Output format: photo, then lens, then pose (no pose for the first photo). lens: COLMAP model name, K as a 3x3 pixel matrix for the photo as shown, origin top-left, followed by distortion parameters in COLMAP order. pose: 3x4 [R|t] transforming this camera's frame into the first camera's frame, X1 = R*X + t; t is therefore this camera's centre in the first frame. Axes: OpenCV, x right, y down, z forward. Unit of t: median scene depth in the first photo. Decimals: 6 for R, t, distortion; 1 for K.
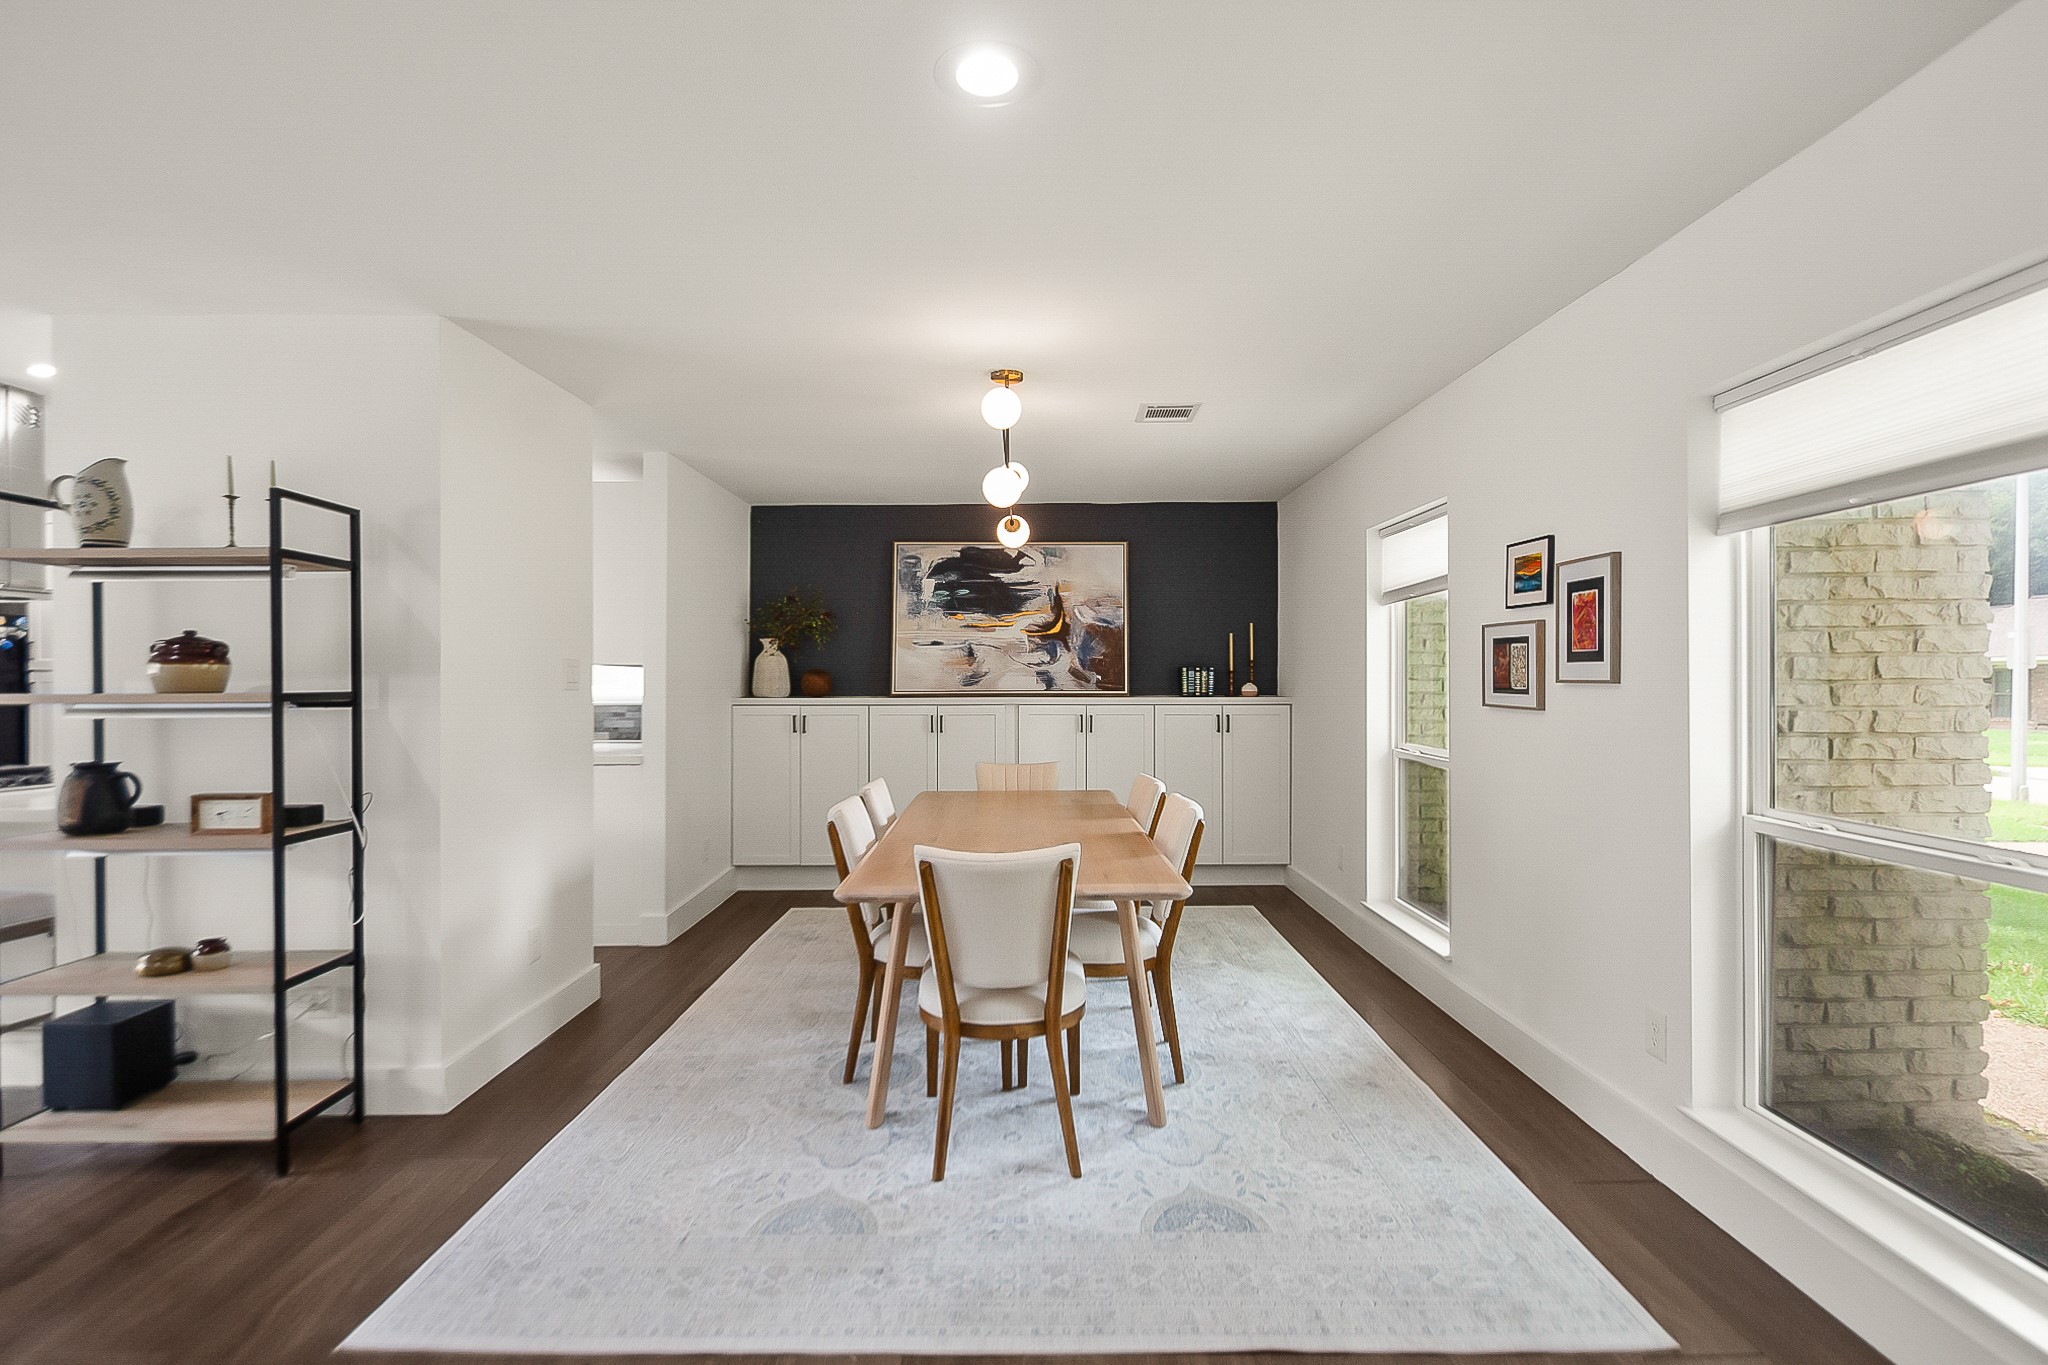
lens RADIAL K [[980.9, 0, 1029.3], [0, 980.9, 691.1], [0, 0, 1]] dist [0.025698, -0.019717]
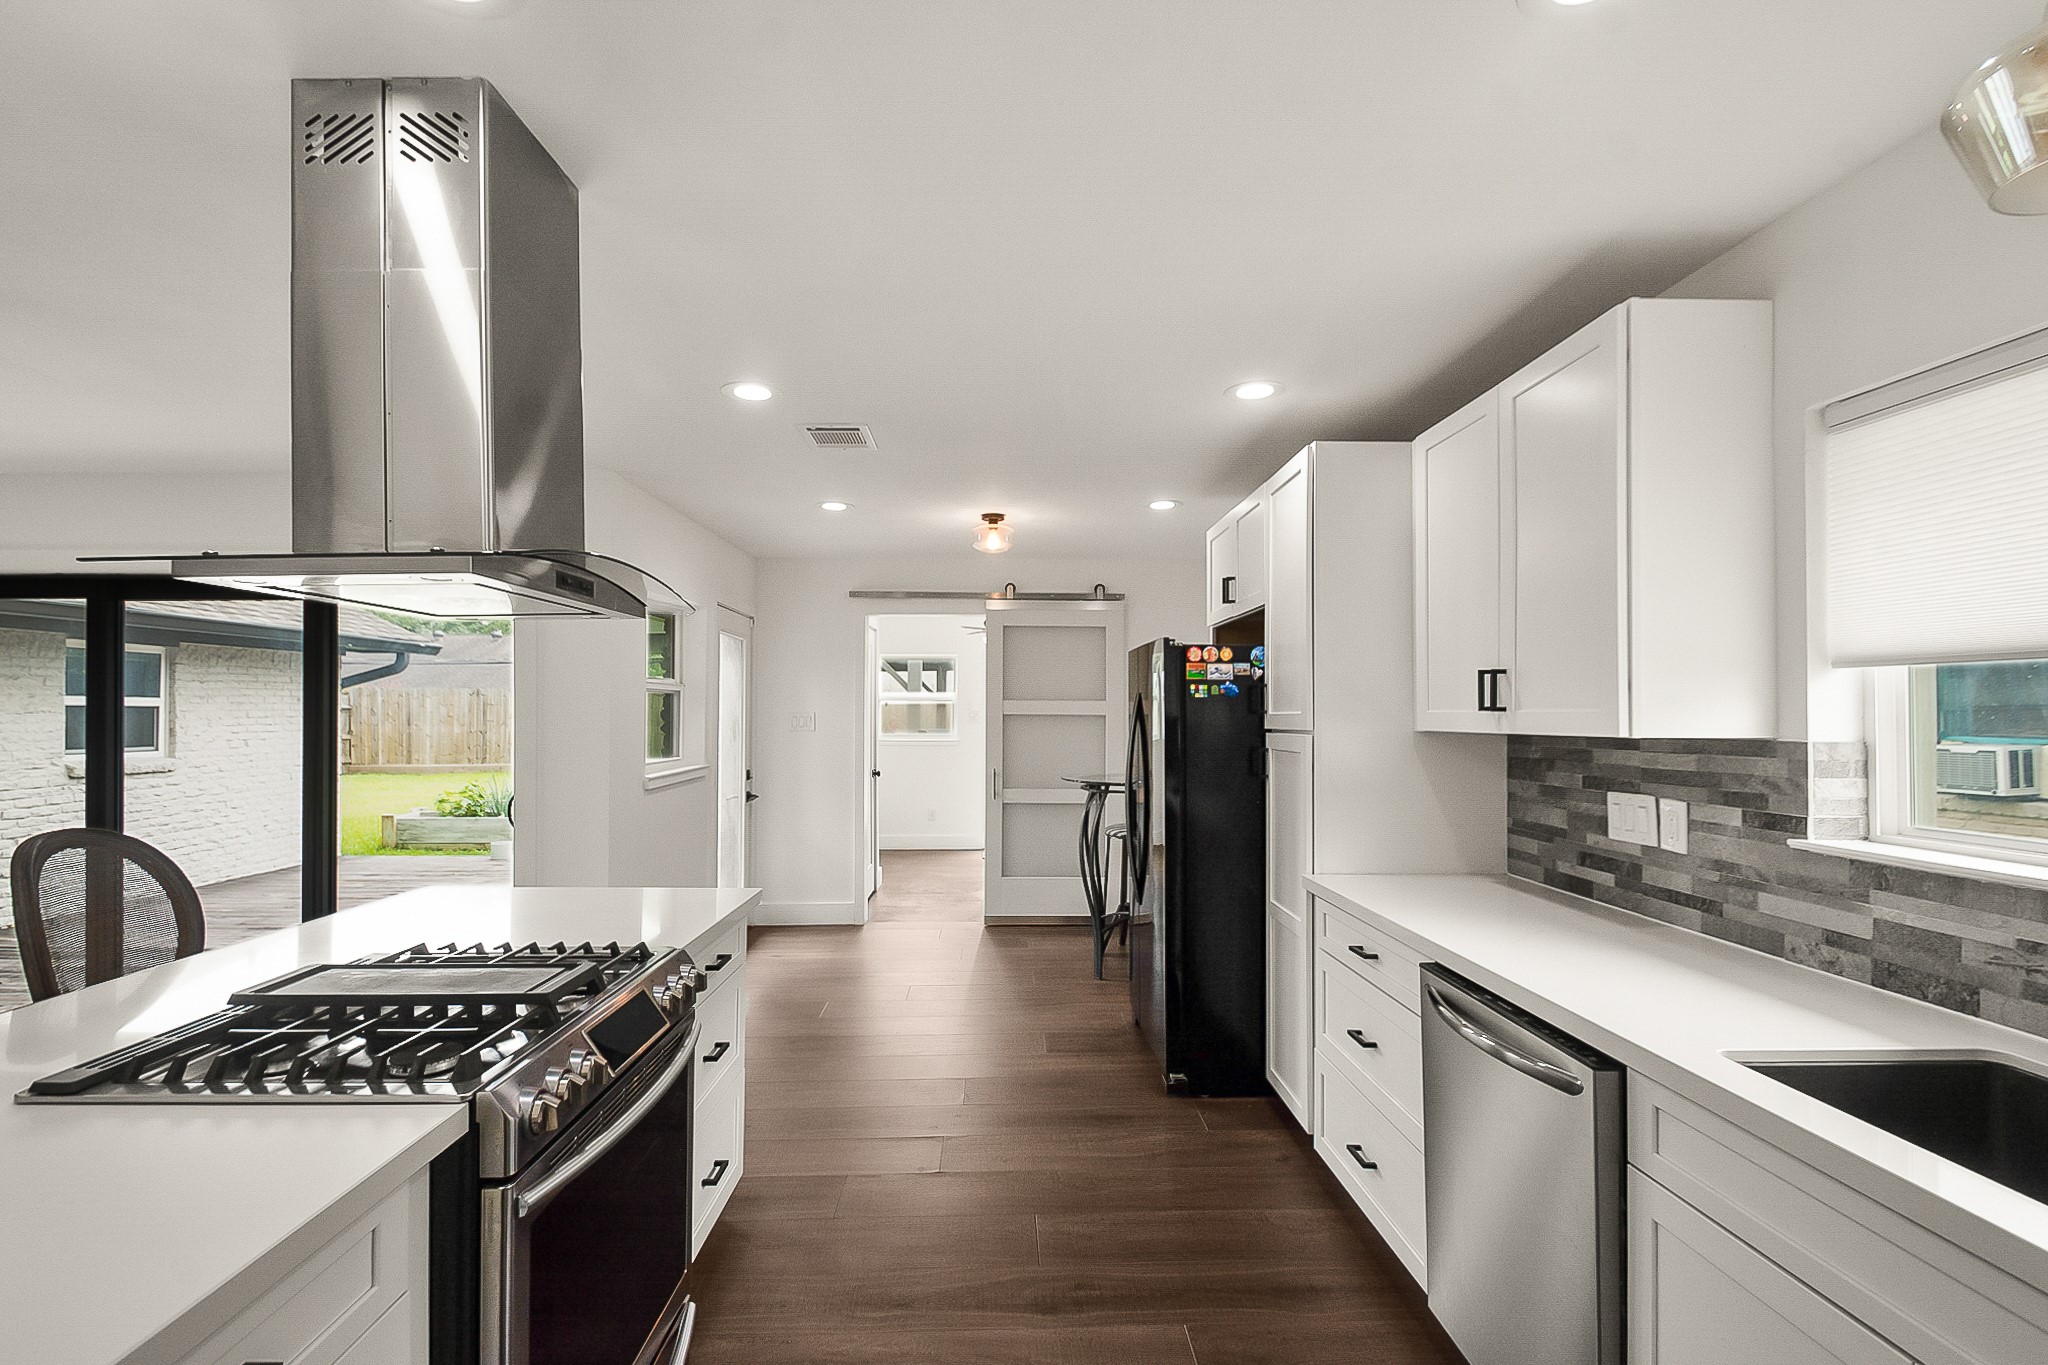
lens RADIAL K [[908.6, 0, 1021.1], [0, 908.6, 711.9], [0, 0, 1]] dist [0.009754, -0.000947]
pose [[0.030607, -0.004555, -0.999521, -0.395085], [-0.010207, 0.999936, -0.004869, -0.025636], [0.999479, 0.010351, 0.030558, 0.753932]]
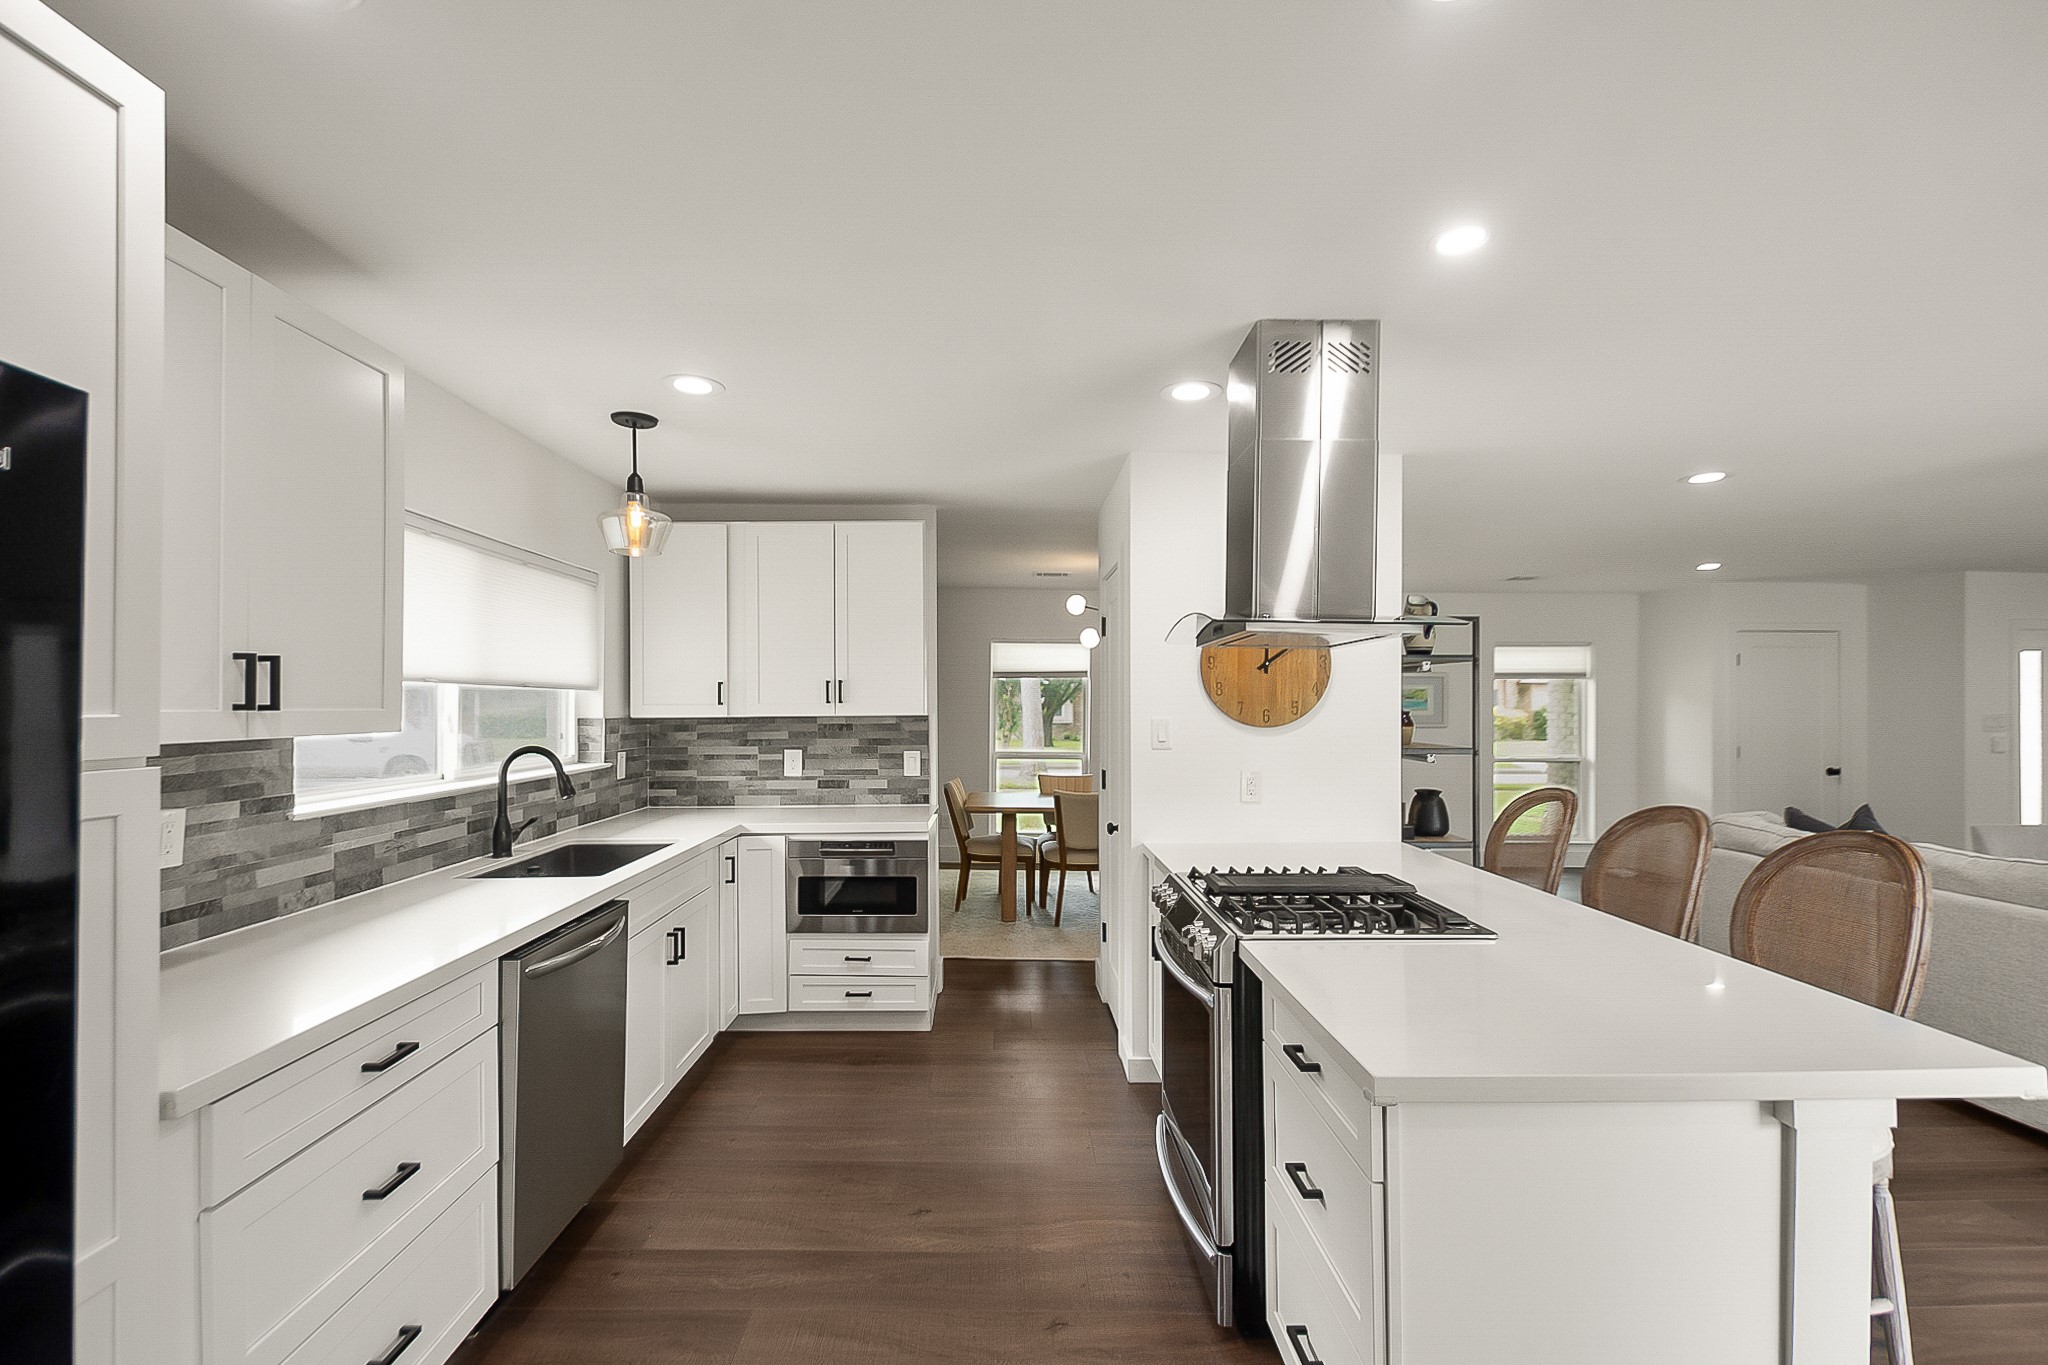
lens RADIAL K [[935.0, 0, 1025.9], [0, 935.0, 699.2], [0, 0, 1]] dist [0.002039, 0.000166]
pose [[-0.024811, 0.002863, 0.999688, -1.073956], [0.008782, 0.999958, -0.002646, -0.030494], [-0.999654, 0.008714, -0.024835, 0.729531]]
